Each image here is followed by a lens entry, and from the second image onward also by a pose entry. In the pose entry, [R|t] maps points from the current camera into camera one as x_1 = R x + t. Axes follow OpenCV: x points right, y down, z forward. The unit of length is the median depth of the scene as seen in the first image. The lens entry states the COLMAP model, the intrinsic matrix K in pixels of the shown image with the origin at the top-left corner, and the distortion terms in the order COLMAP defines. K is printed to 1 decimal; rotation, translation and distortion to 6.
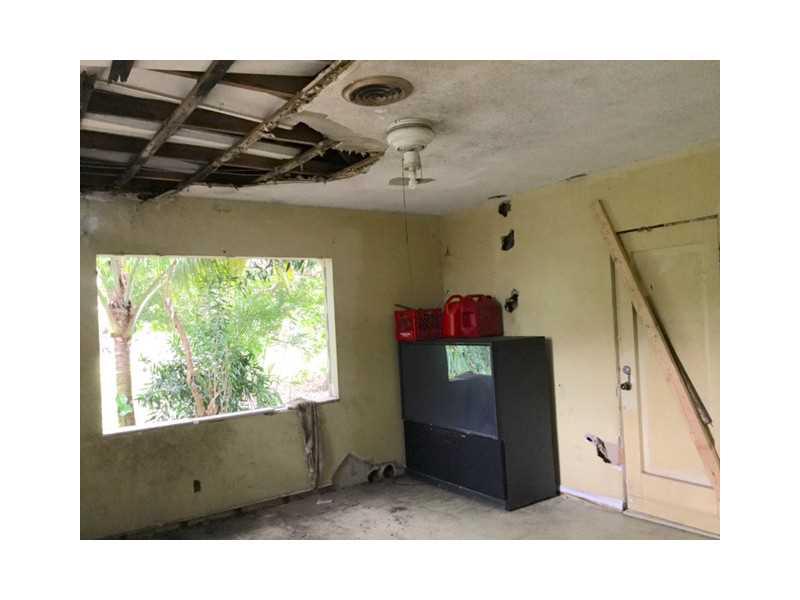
lens RADIAL K [[572.3, 0, 400.9], [0, 572.3, 306.8], [0, 0, 1]] dist [-0.002846, -0.001893]
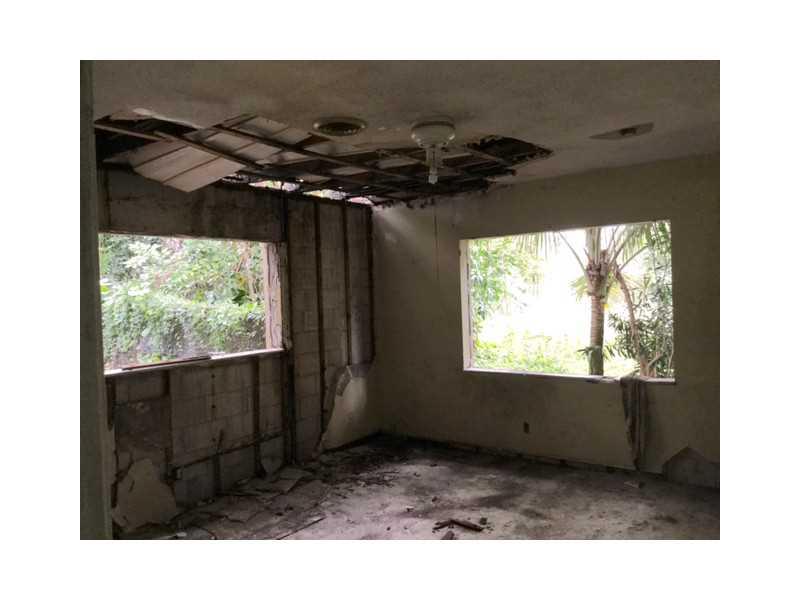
lens RADIAL K [[572.3, 0, 400.0], [0, 572.3, 294.5], [0, 0, 1]] dist [-0.002846, -0.001893]
pose [[0.340071, 0.053379, -0.938884, 0.633576], [0.026173, 0.997464, 0.066190, -0.048732], [0.940035, -0.047083, 0.337812, 0.343935]]
